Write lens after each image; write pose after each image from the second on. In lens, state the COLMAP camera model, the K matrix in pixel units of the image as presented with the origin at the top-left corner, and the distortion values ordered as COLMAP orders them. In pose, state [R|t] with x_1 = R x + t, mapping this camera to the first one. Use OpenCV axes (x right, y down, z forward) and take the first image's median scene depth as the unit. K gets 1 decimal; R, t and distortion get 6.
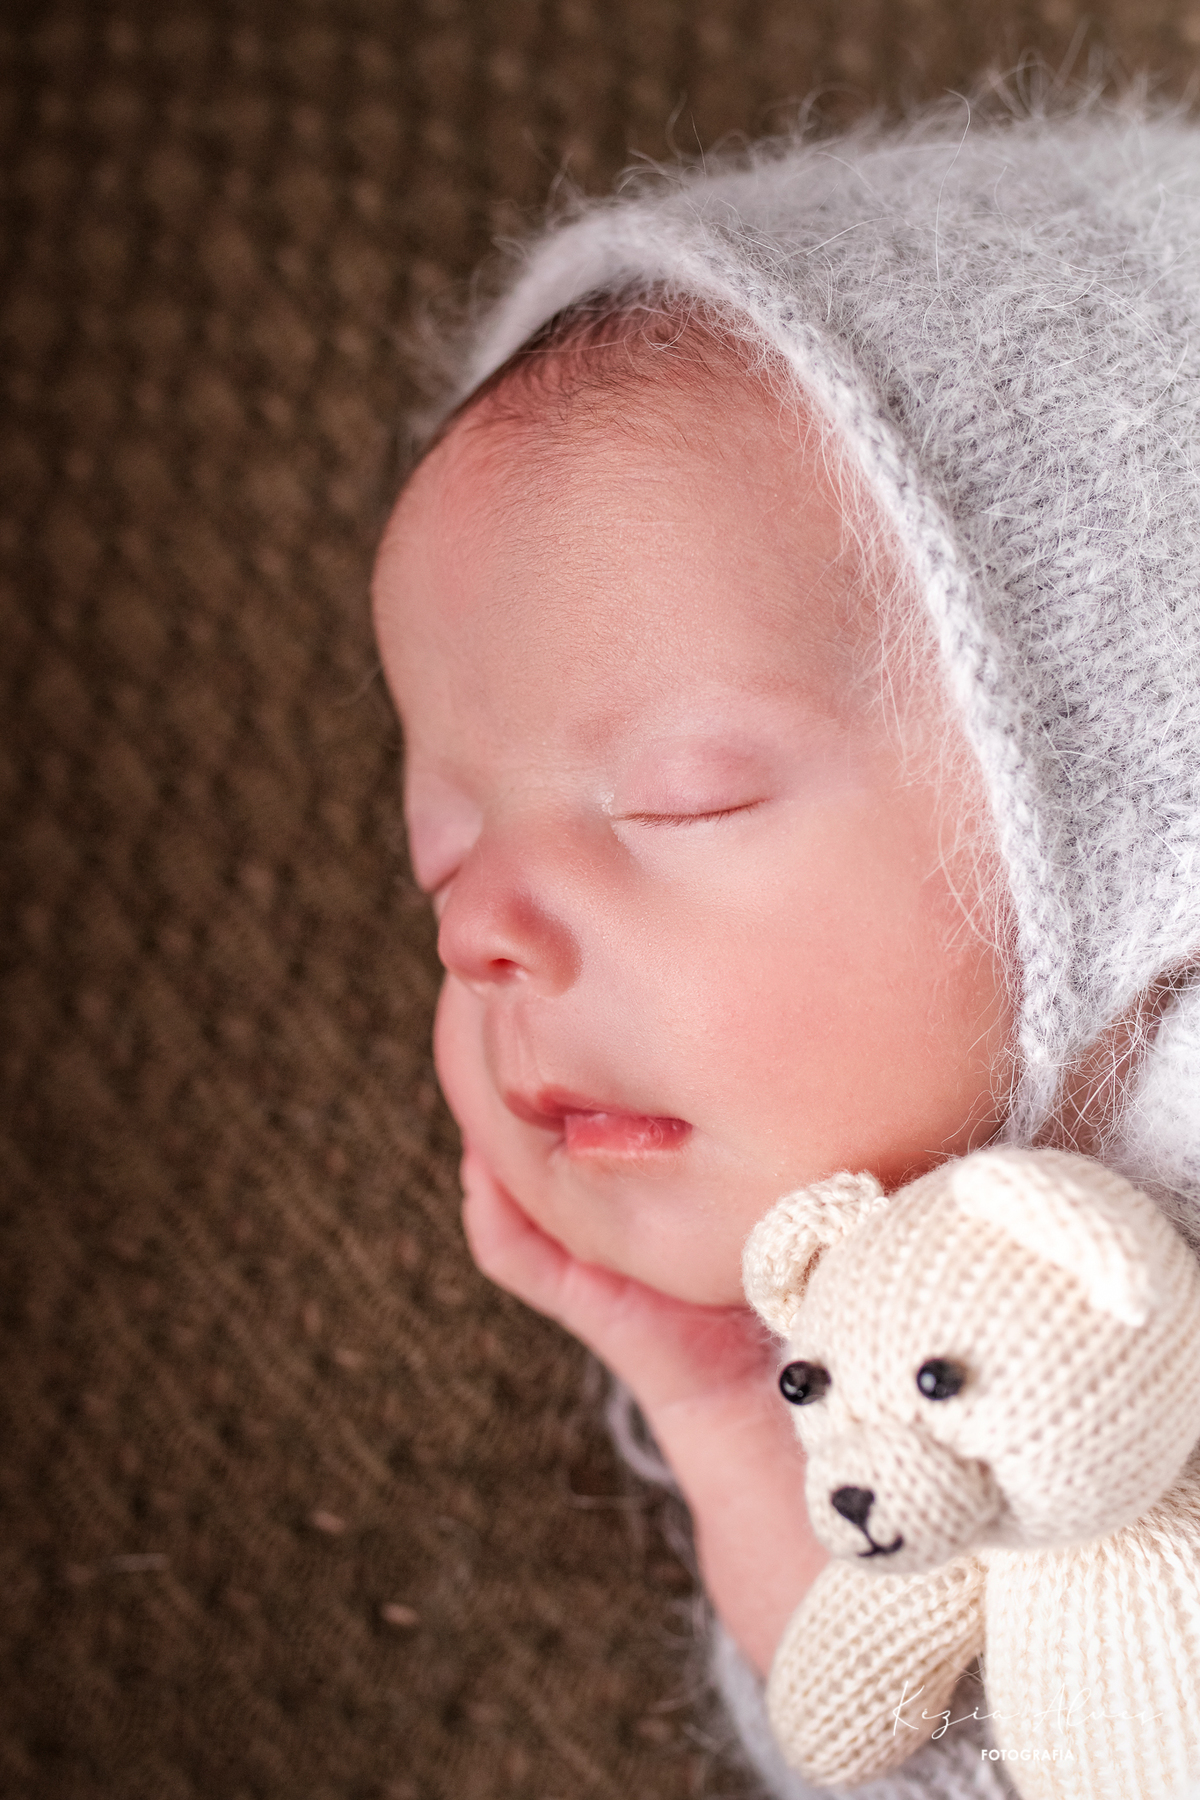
lens RADIAL K [[2911.1, 0, 597.4], [0, 2911.1, 887.1], [0, 0, 1]] dist [-0.048087, 0.000000]
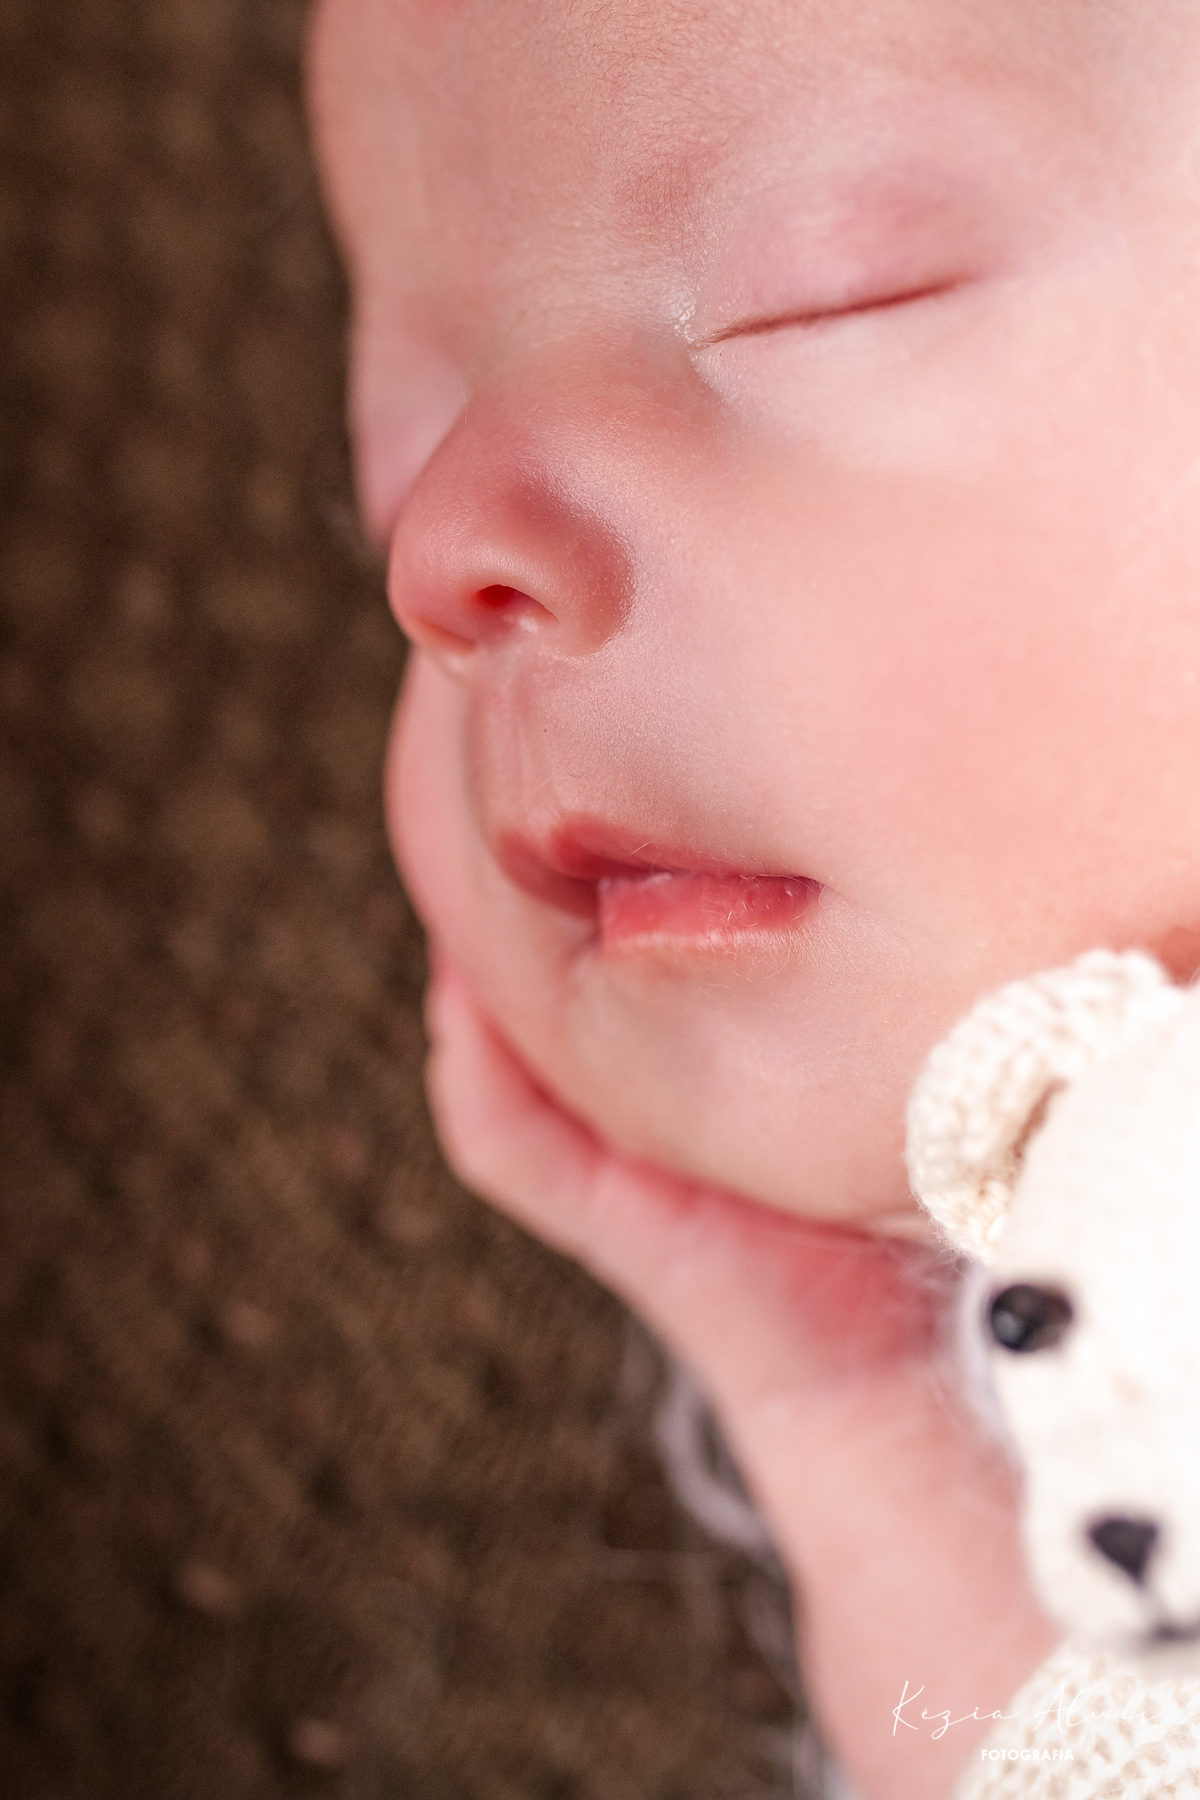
lens RADIAL K [[2911.1, 0, 595.6], [0, 2911.1, 906.8], [0, 0, 1]] dist [-0.048087, 0.000000]
pose [[0.999425, 0.021757, -0.026022, 0.003417], [-0.022878, 0.998789, -0.043552, 0.111150], [0.025043, 0.044123, 0.998712, 0.425884]]
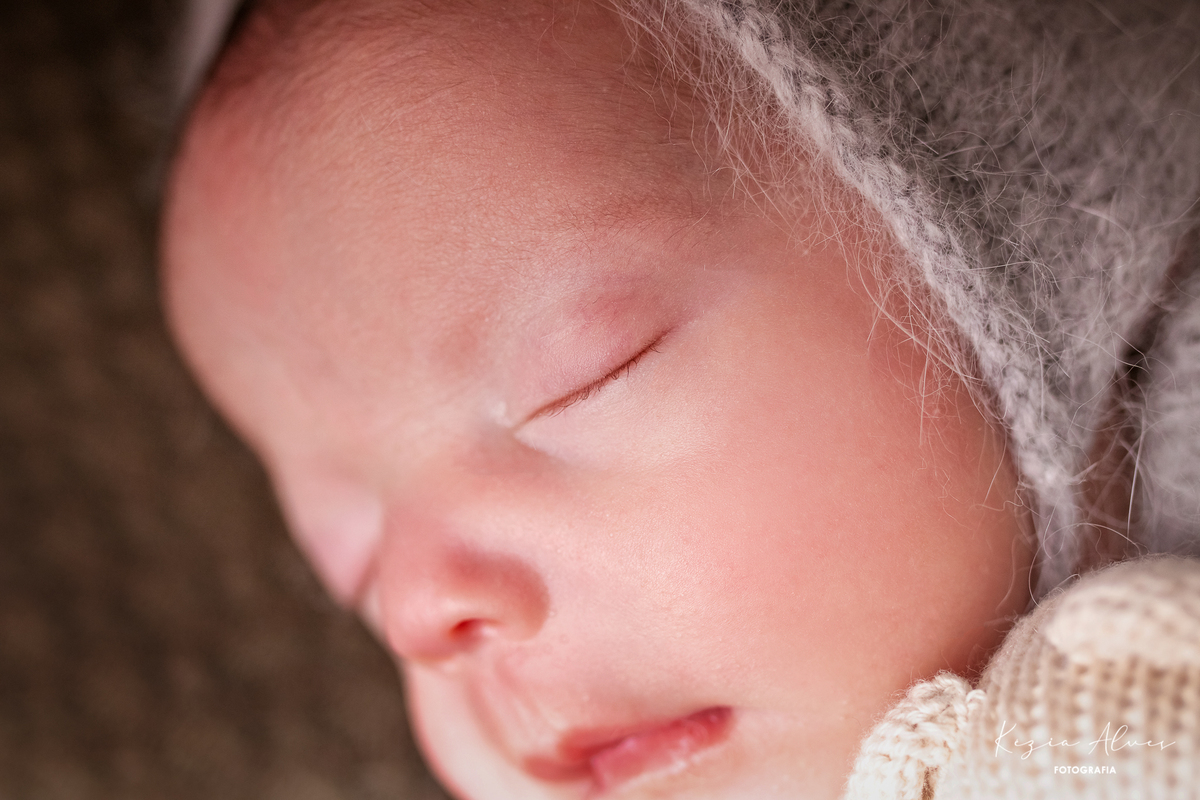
lens RADIAL K [[1940.7, 0, 596.4], [0, 1940.7, 393.6], [0, 0, 1]] dist [-0.048087, 0.000000]
pose [[0.913082, -0.389951, 0.119246, -0.038254], [0.401016, 0.911720, -0.089181, 0.030087], [-0.073942, 0.129249, 0.988851, 0.399178]]
